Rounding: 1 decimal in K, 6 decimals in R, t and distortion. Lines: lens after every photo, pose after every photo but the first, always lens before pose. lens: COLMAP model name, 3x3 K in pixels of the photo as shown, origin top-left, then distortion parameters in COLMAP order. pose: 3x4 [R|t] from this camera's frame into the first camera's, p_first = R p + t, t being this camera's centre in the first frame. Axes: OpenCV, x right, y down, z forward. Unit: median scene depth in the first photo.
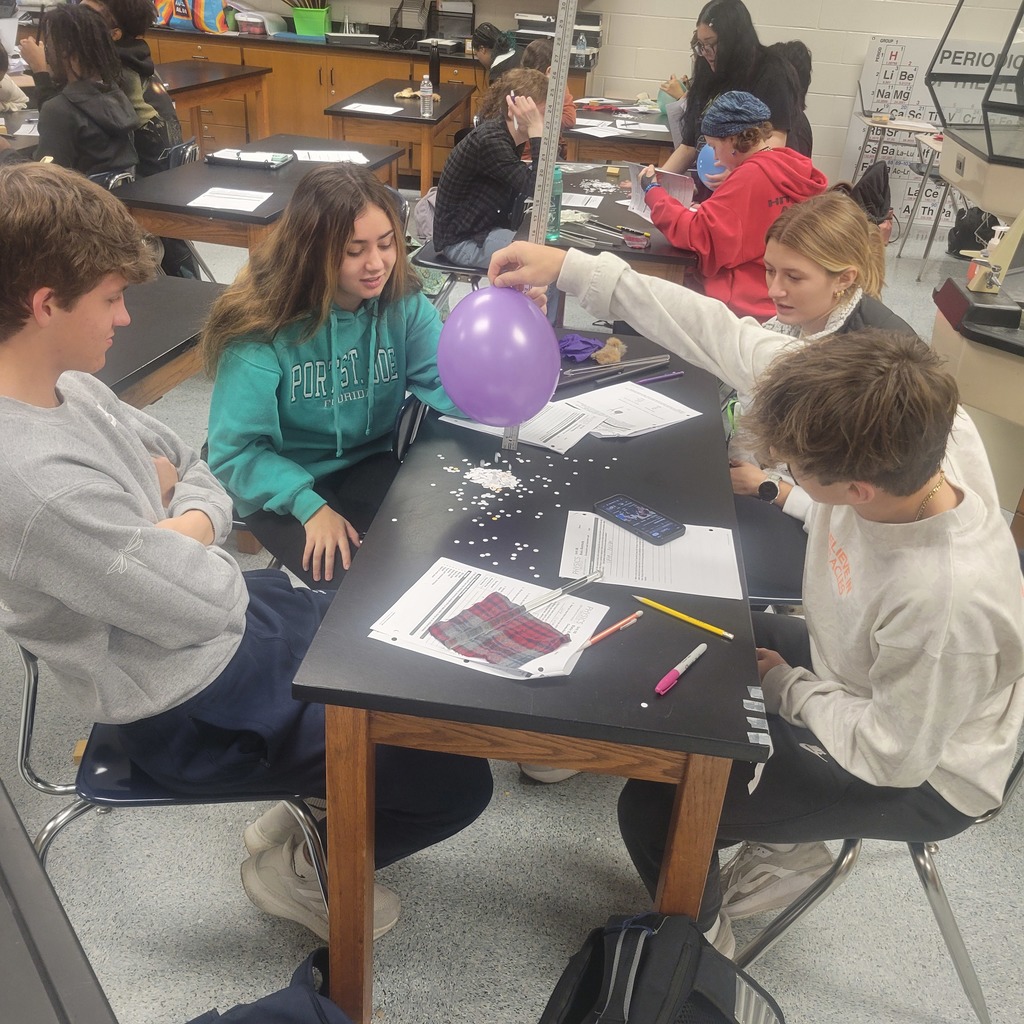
lens RADIAL K [[1015.3, 0, 512.0], [0, 1015.3, 512.0], [0, 0, 1]] dist [0.009352, 0.017723]
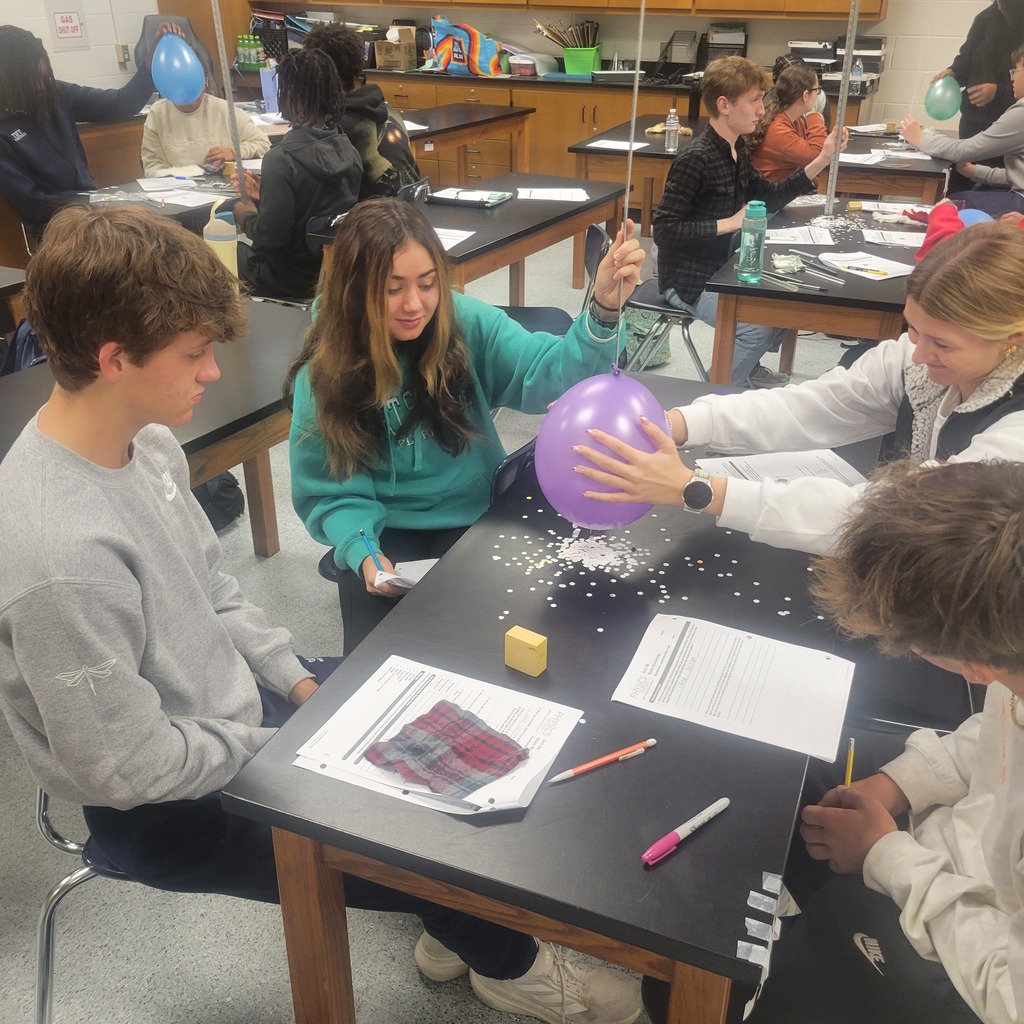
lens RADIAL K [[1015.3, 0, 512.0], [0, 1015.3, 512.0], [0, 0, 1]] dist [0.009352, 0.017723]
pose [[0.962930, 0.070364, -0.260413, 0.036653], [-0.078071, 0.996760, -0.019355, -0.011973], [0.258207, 0.038969, 0.965303, 0.029458]]
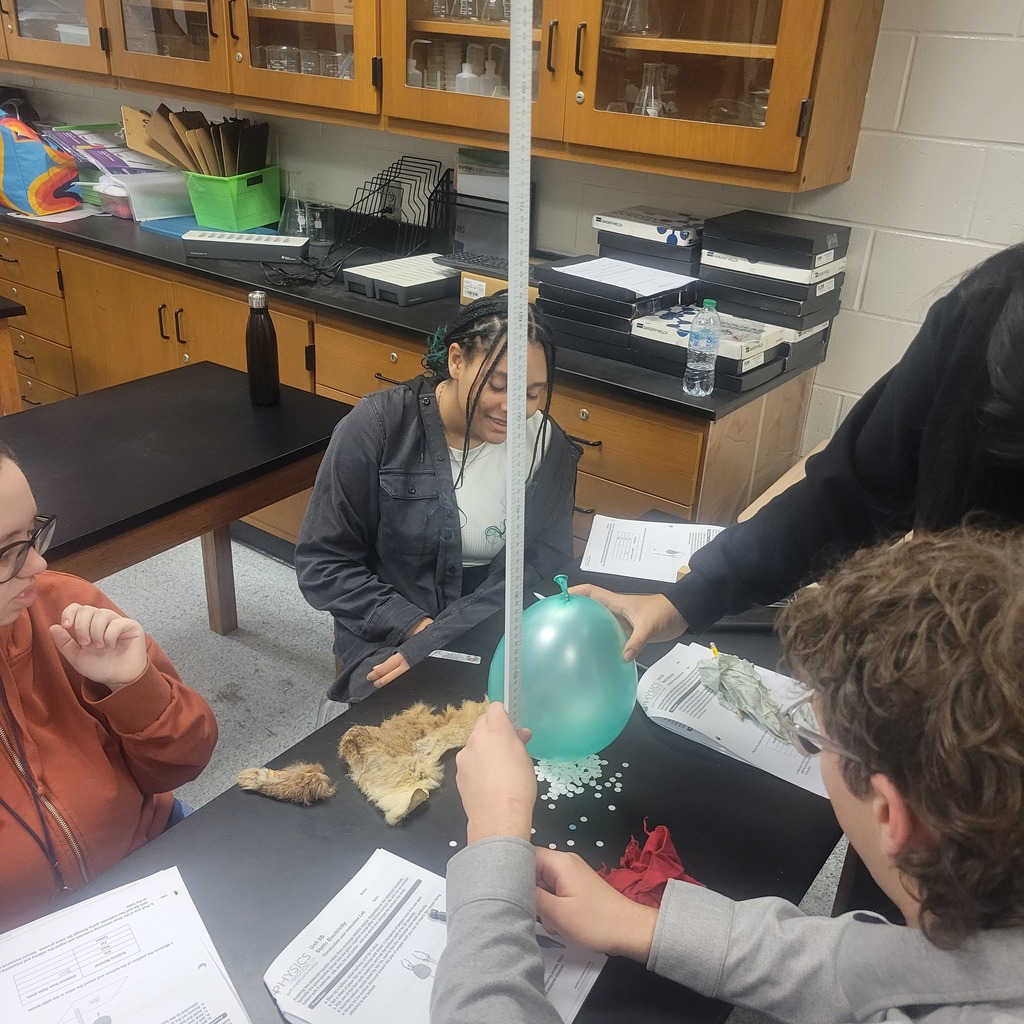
lens RADIAL K [[1064.1, 0, 512.0], [0, 1064.1, 512.0], [0, 0, 1]] dist [0.007007, 0.017085]
pose [[0.882485, 0.185608, -0.432168, 0.183720], [-0.225077, 0.973456, -0.041526, -0.403590], [0.412989, 0.133917, 0.900837, 0.728278]]
